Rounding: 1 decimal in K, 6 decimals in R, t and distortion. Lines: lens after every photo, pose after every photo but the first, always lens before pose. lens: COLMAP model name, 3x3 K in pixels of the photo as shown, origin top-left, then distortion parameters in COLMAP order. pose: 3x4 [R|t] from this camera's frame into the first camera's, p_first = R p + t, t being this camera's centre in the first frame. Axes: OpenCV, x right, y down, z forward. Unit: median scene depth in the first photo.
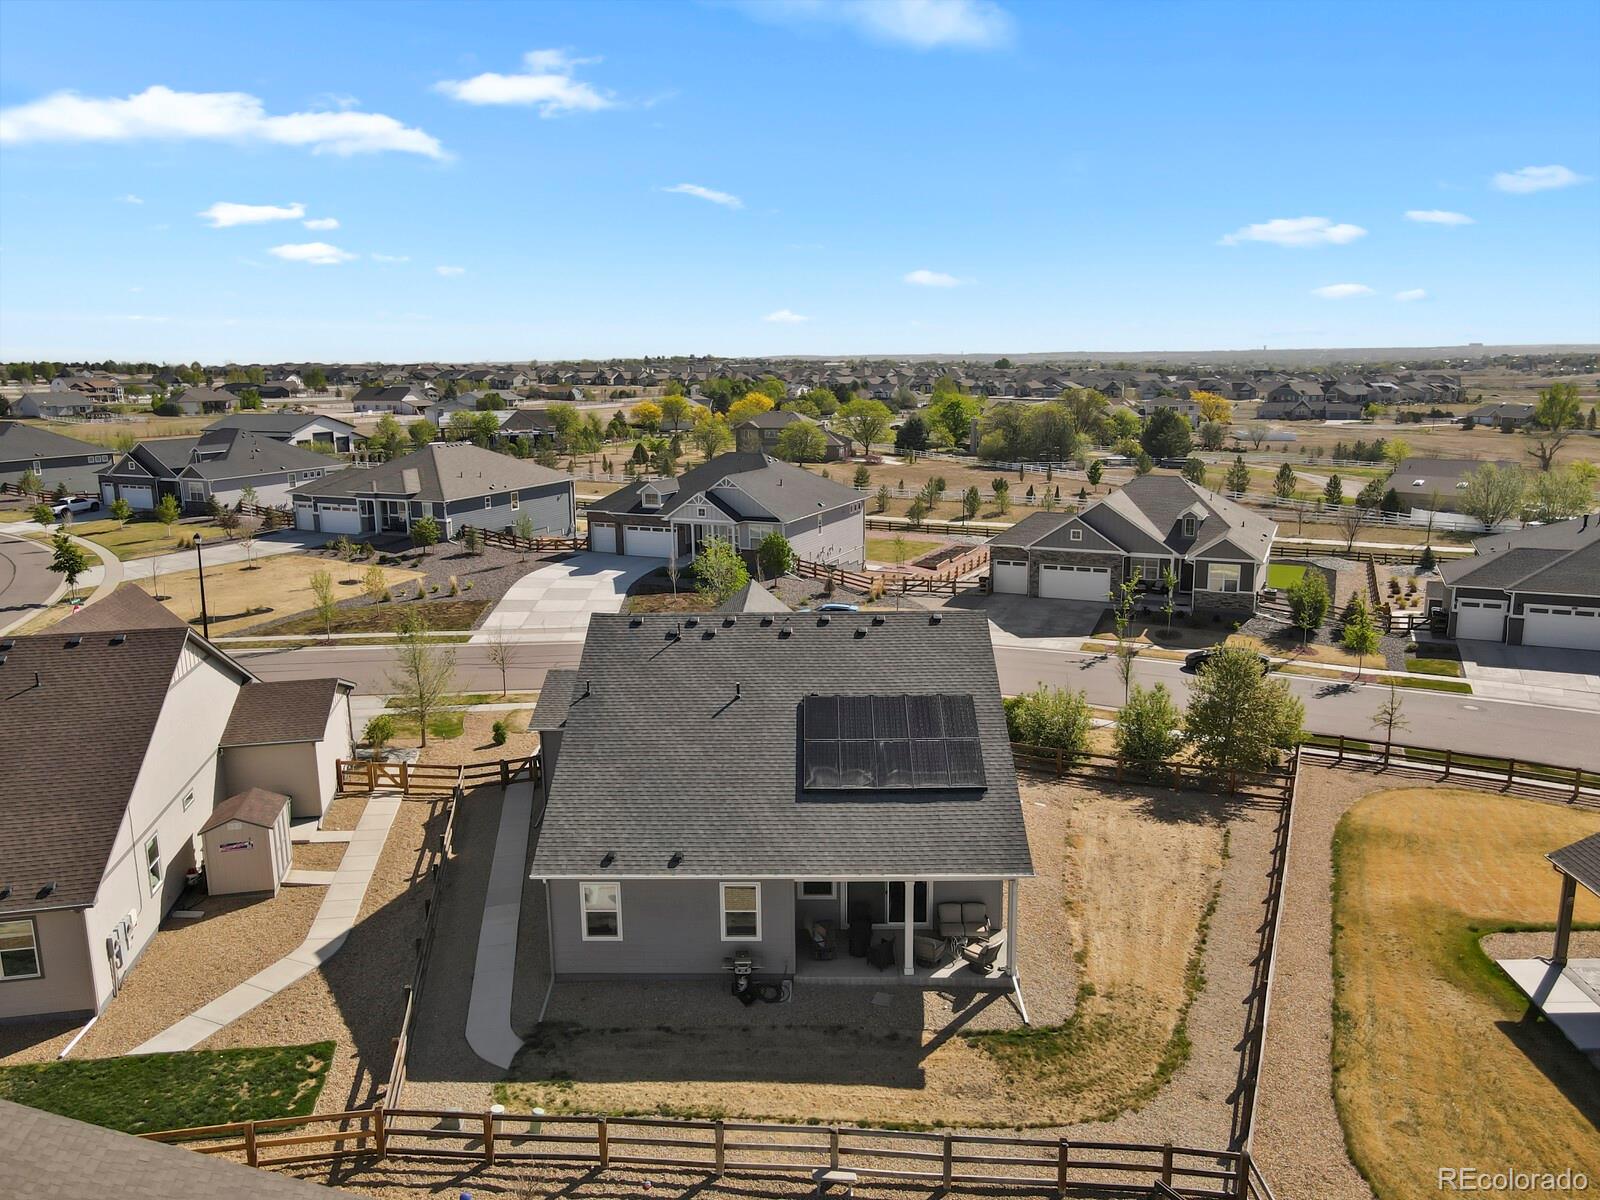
lens RADIAL K [[1203.3, 0, 800.0], [0, 1203.3, 600.0], [0, 0, 1]] dist [0.004985, 0.007495]
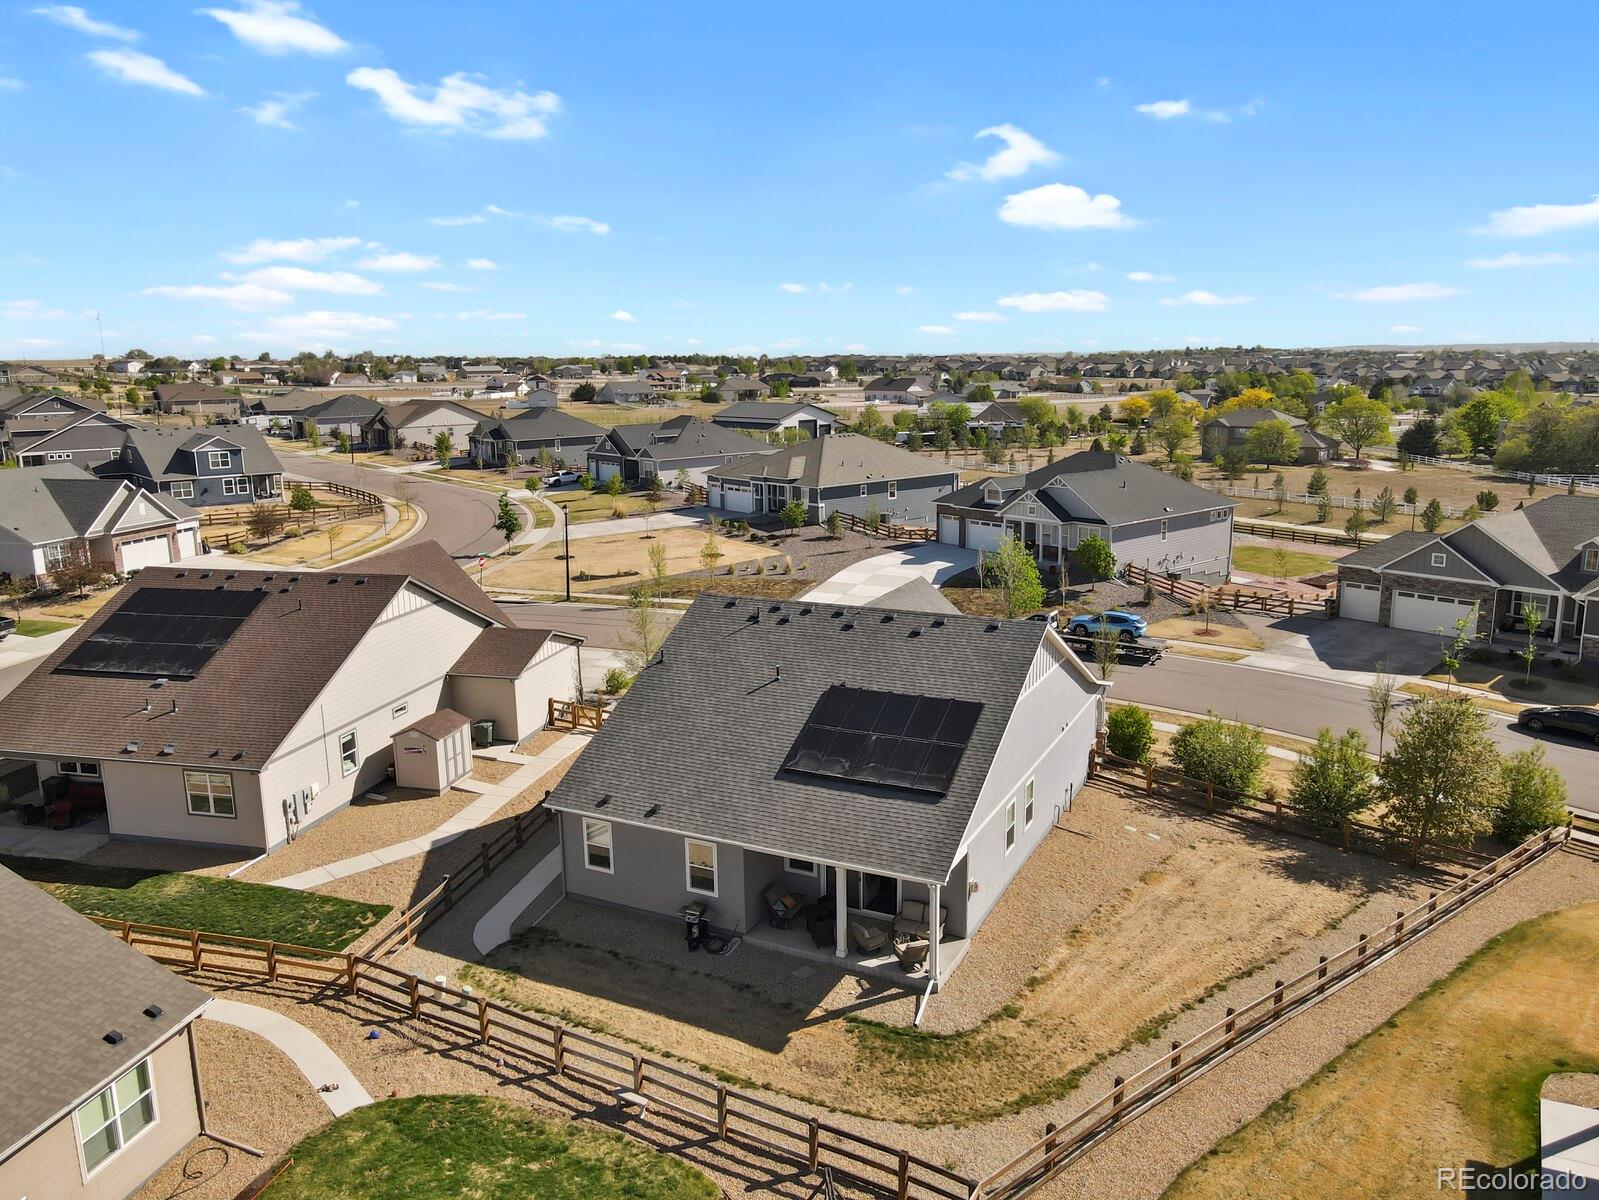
lens RADIAL K [[1207.6, 0, 784.8], [0, 1207.6, 603.8], [0, 0, 1]] dist [-0.000406, 0.007827]
pose [[0.897203, 0.088112, -0.432740, 0.331453], [-0.083821, 0.996058, 0.029026, -0.014629], [0.433591, 0.010230, 0.901052, 0.021228]]
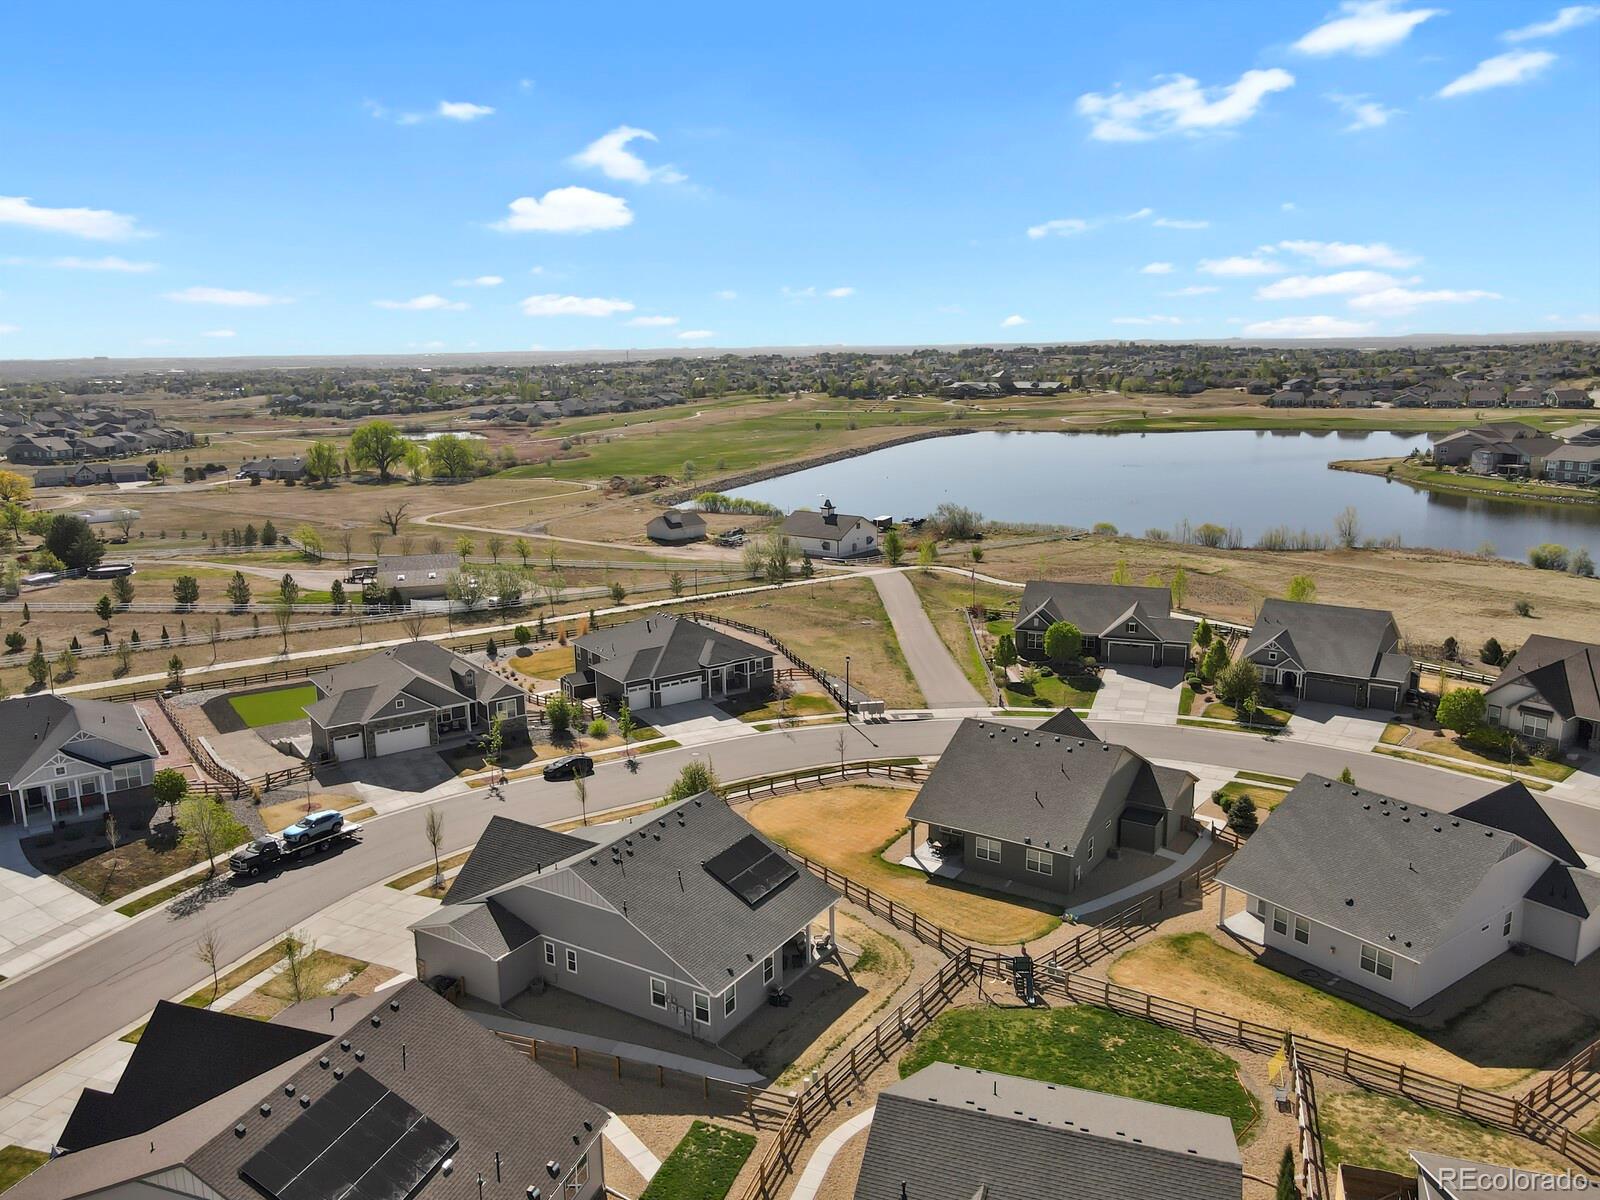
lens RADIAL K [[1208.3, 0, 785.3], [0, 1208.3, 603.8], [0, 0, 1]] dist [-0.000406, 0.007827]
pose [[0.508650, -0.182866, 0.841330, -1.178412], [0.178045, 0.978402, 0.105018, -0.405622], [-0.842363, 0.096377, 0.530222, -0.146683]]
